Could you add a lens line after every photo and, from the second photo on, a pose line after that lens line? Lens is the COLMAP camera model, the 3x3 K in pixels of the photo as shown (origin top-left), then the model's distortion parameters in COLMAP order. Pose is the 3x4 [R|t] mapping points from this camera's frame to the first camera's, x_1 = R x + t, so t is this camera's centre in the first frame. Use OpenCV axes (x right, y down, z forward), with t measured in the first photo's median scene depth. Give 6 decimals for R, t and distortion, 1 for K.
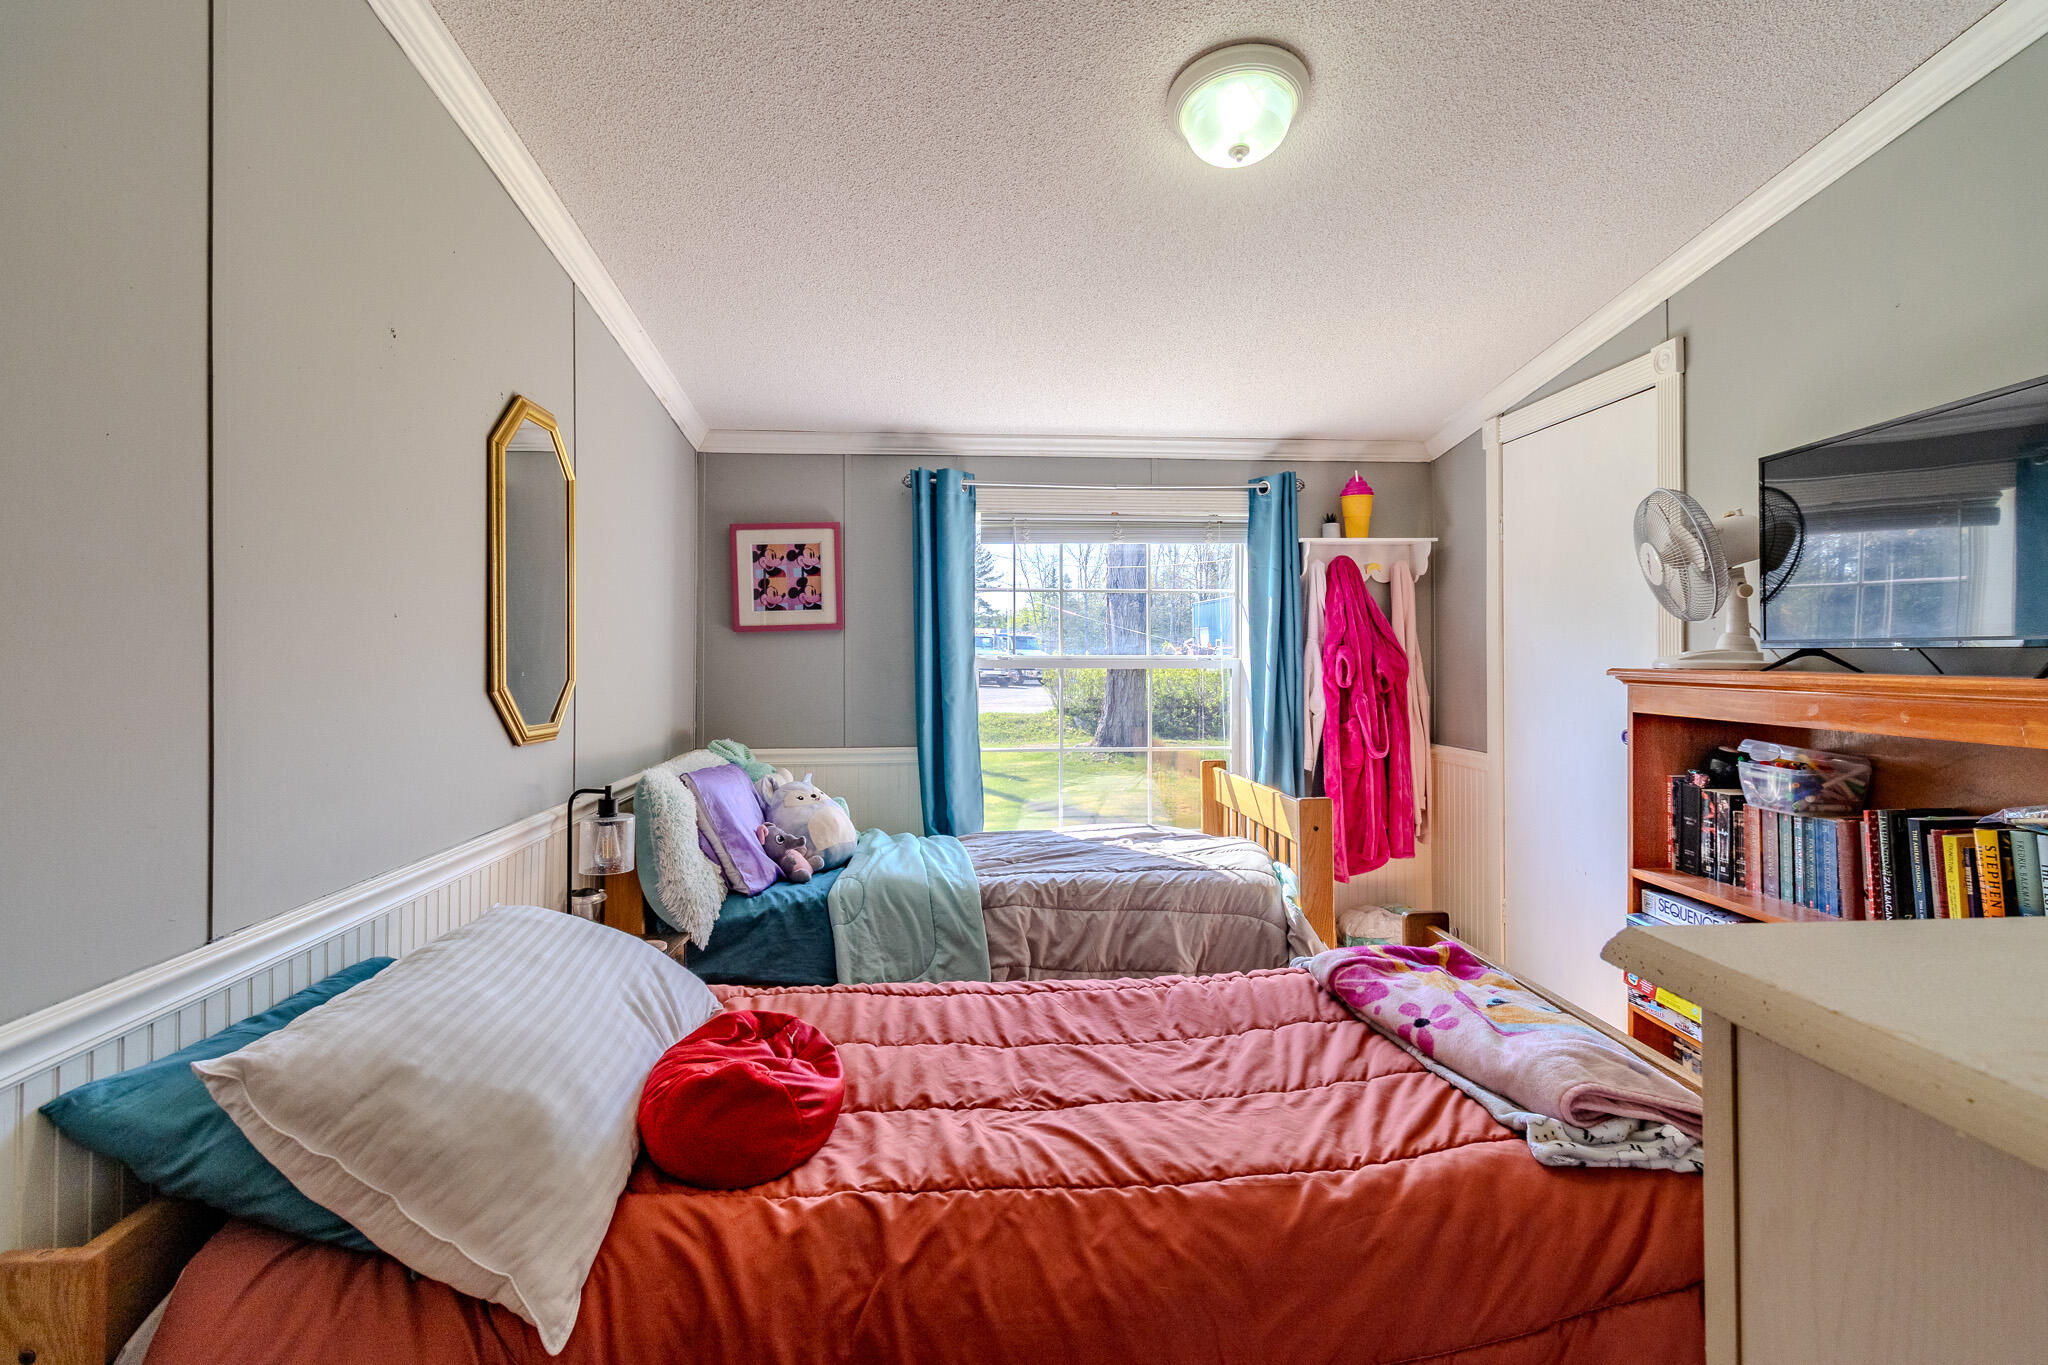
lens RADIAL K [[954.1, 0, 1031.0], [0, 954.1, 643.6], [0, 0, 1]] dist [0.004222, 0.000368]
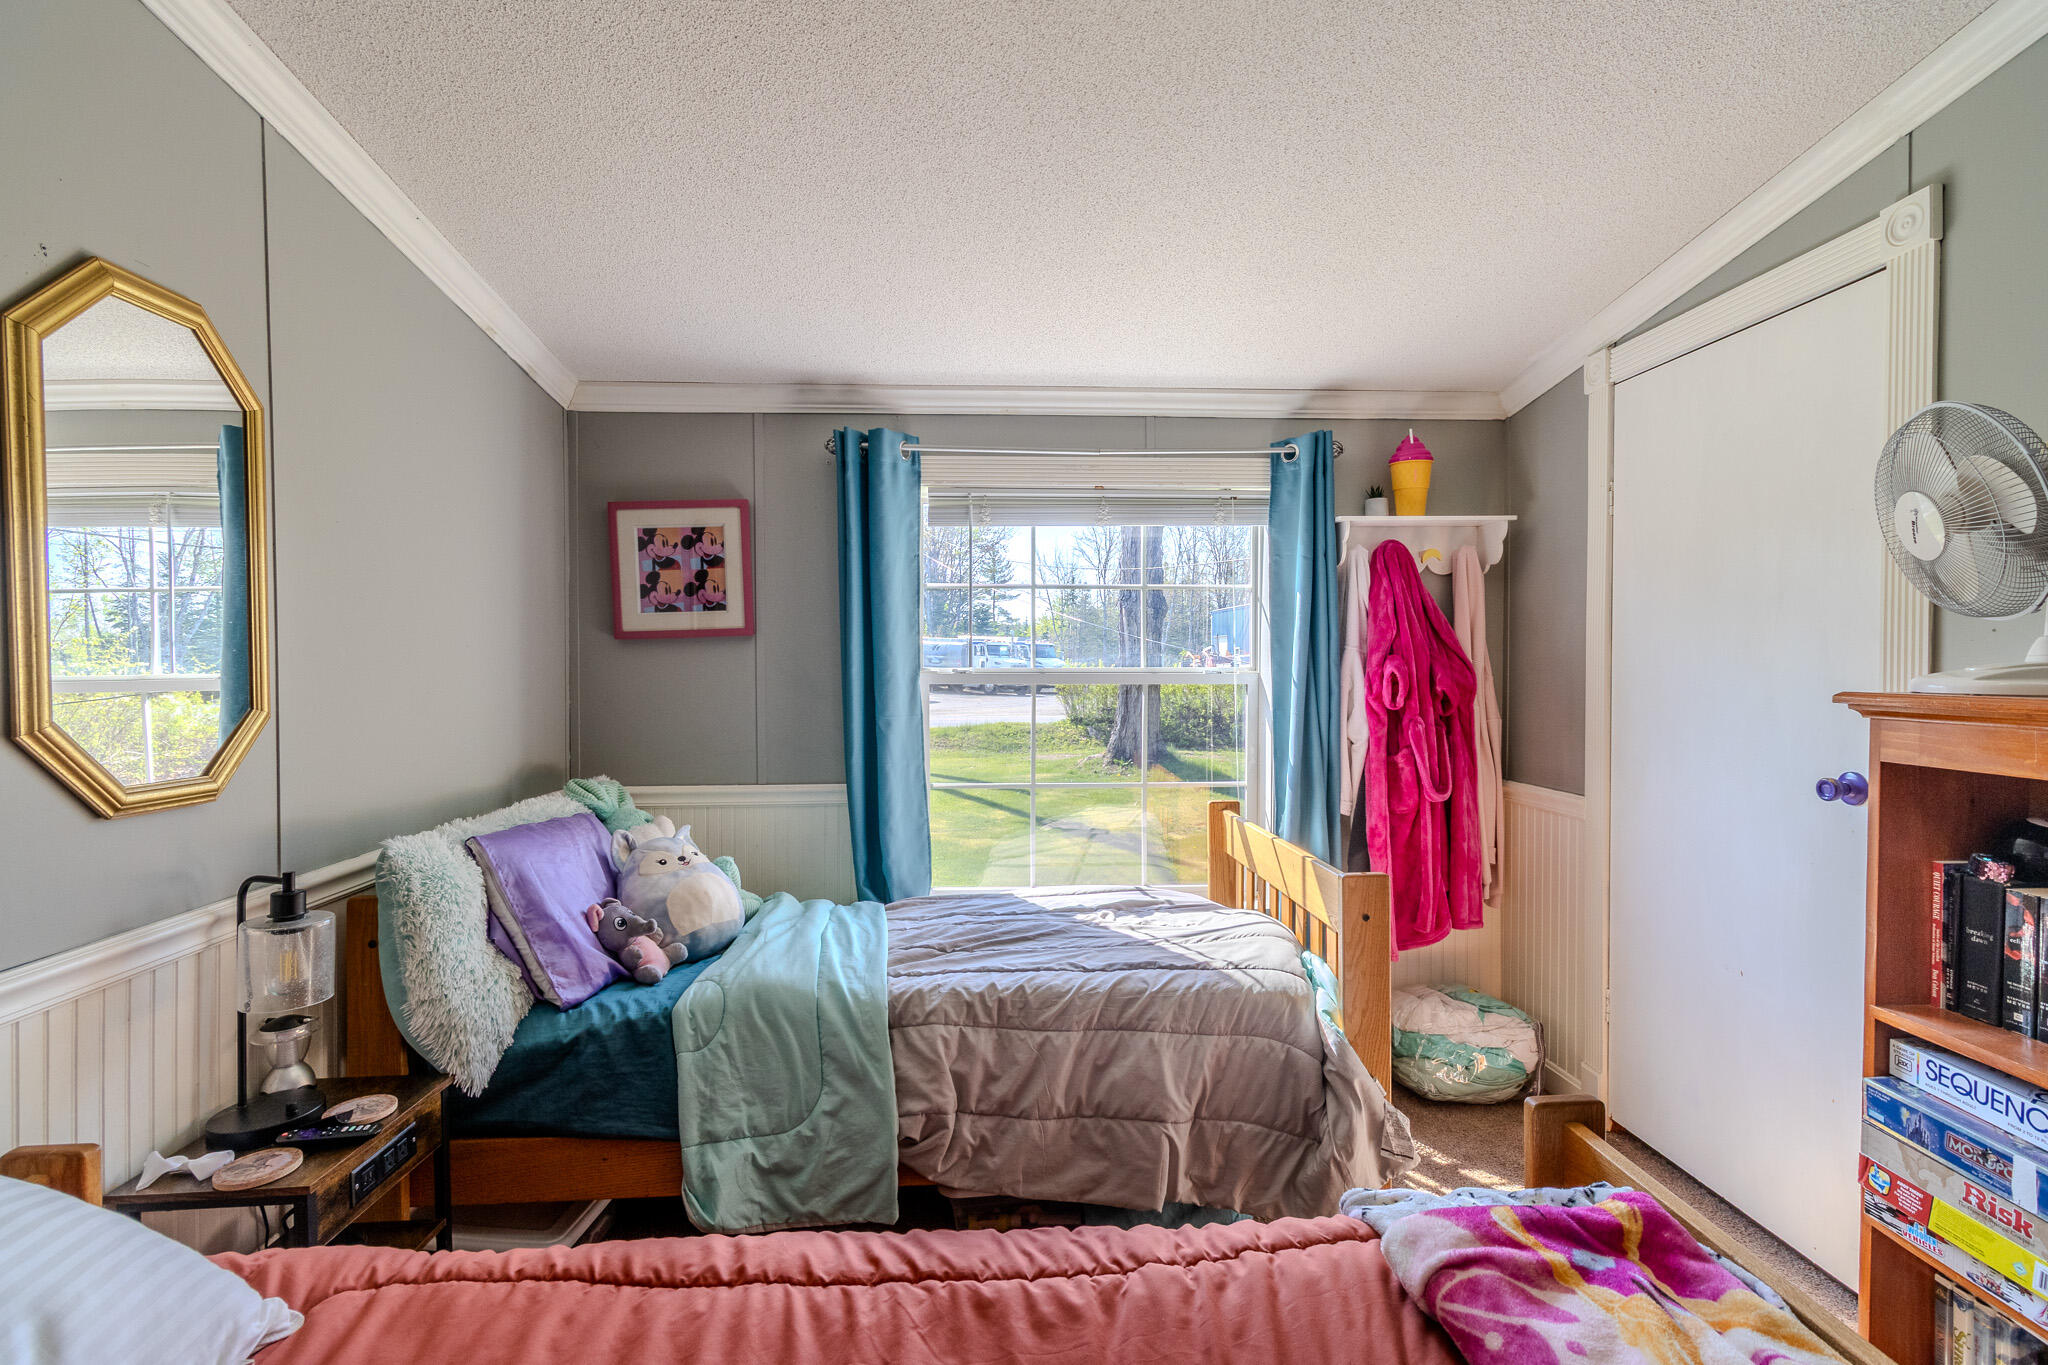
lens RADIAL K [[972.2, 0, 1018.0], [0, 972.2, 675.9], [0, 0, 1]] dist [0.002849, 0.000890]
pose [[0.999622, -0.000715, -0.027474, 0.057125], [0.001401, 0.999687, 0.024965, -0.001640], [0.027447, -0.024994, 0.999311, 0.257317]]
